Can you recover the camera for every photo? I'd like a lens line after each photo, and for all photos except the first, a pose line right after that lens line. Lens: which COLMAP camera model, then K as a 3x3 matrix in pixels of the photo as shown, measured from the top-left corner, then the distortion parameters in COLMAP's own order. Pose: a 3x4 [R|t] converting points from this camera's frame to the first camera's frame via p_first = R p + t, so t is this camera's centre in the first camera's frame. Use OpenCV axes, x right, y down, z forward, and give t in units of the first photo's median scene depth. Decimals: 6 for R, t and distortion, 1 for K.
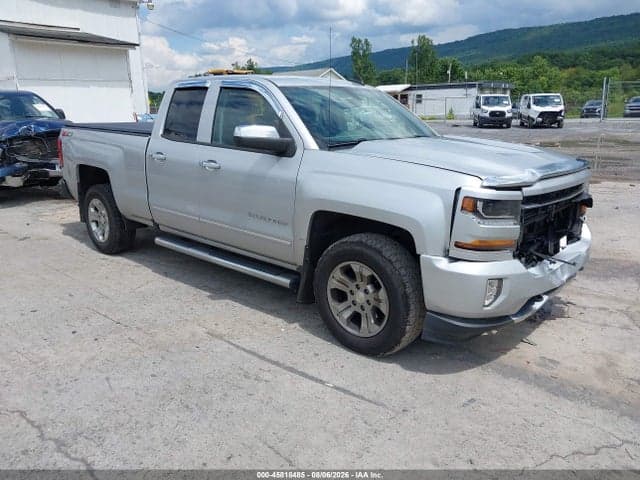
lens RADIAL K [[503.5, 0, 320.1], [0, 503.5, 228.9], [0, 0, 1]] dist [0.051176, -0.086483]
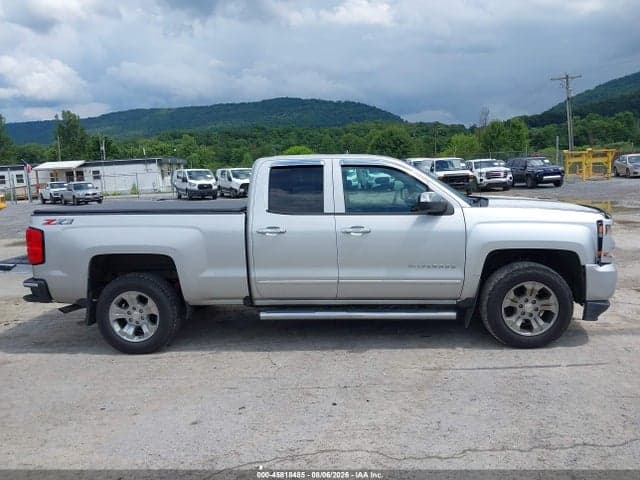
lens RADIAL K [[503.5, 0, 320.1], [0, 503.5, 236.2], [0, 0, 1]] dist [0.051176, -0.086483]
pose [[0.789676, -0.100534, 0.605230, -0.206332], [0.177227, 0.981808, -0.068150, -0.011171], [-0.587369, 0.161079, 0.793128, 0.033129]]
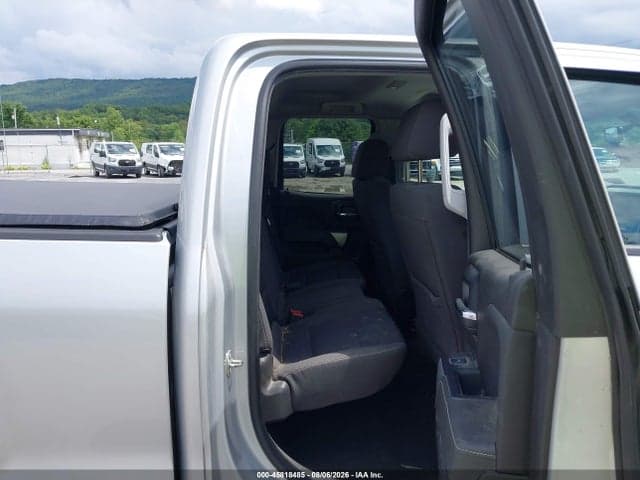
lens RADIAL K [[503.5, 0, 325.2], [0, 503.5, 227.0], [0, 0, 1]] dist [0.051176, -0.086483]
pose [[0.698171, -0.092732, 0.709900, -0.116547], [0.161823, 0.986354, -0.030305, -0.041642], [-0.697403, 0.136036, 0.703650, 0.189486]]
